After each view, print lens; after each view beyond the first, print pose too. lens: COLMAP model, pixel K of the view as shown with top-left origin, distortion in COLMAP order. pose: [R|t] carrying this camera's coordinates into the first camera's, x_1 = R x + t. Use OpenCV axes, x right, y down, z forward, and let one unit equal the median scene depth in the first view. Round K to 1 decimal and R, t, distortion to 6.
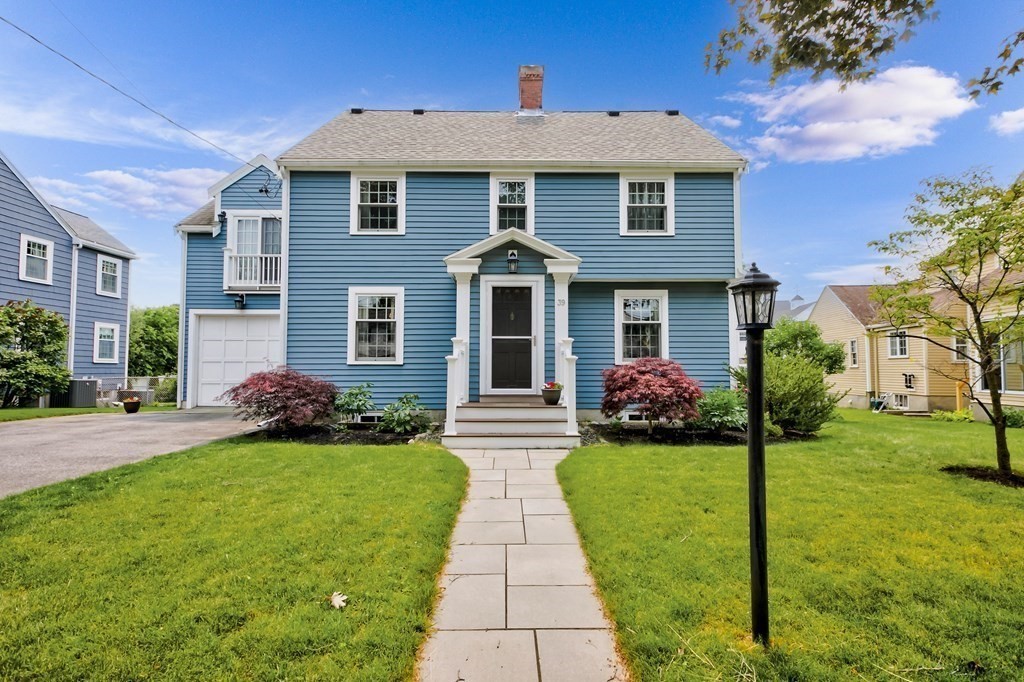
lens RADIAL K [[473.2, 0, 510.6], [0, 473.2, 349.1], [0, 0, 1]] dist [0.002205, 0.000173]
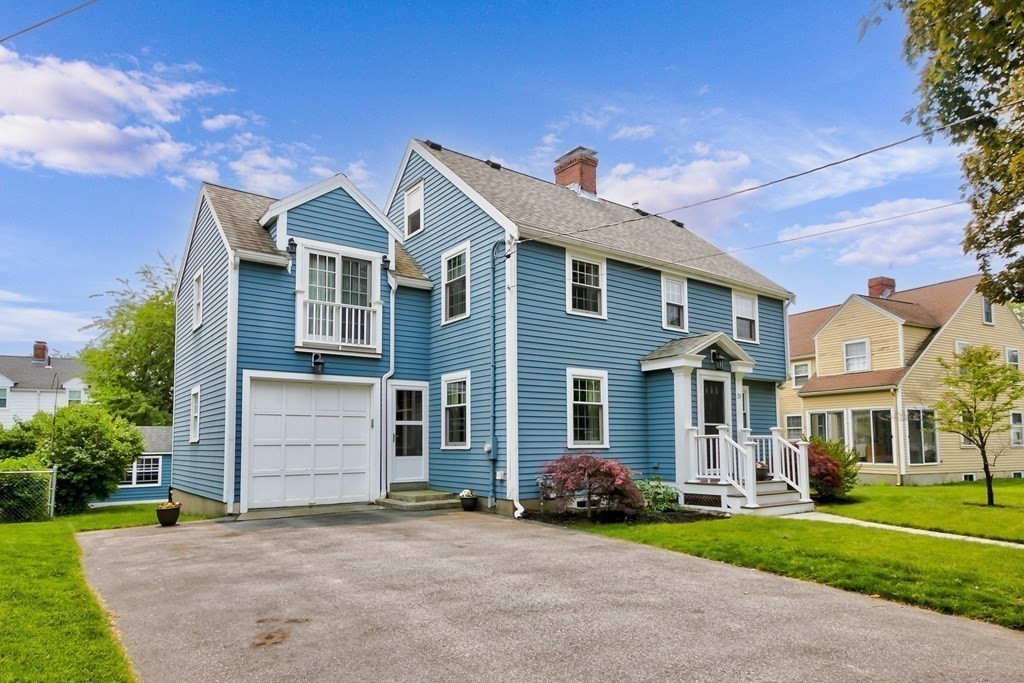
lens RADIAL K [[645.8, 0, 512.0], [0, 645.8, 394.7], [0, 0, 1]] dist [-0.003391, 0.000086]
pose [[0.817103, 0.045930, 0.574659, -0.907993], [-0.018141, 0.998376, -0.054001, -0.002826], [-0.576206, 0.033699, 0.816610, -0.001932]]
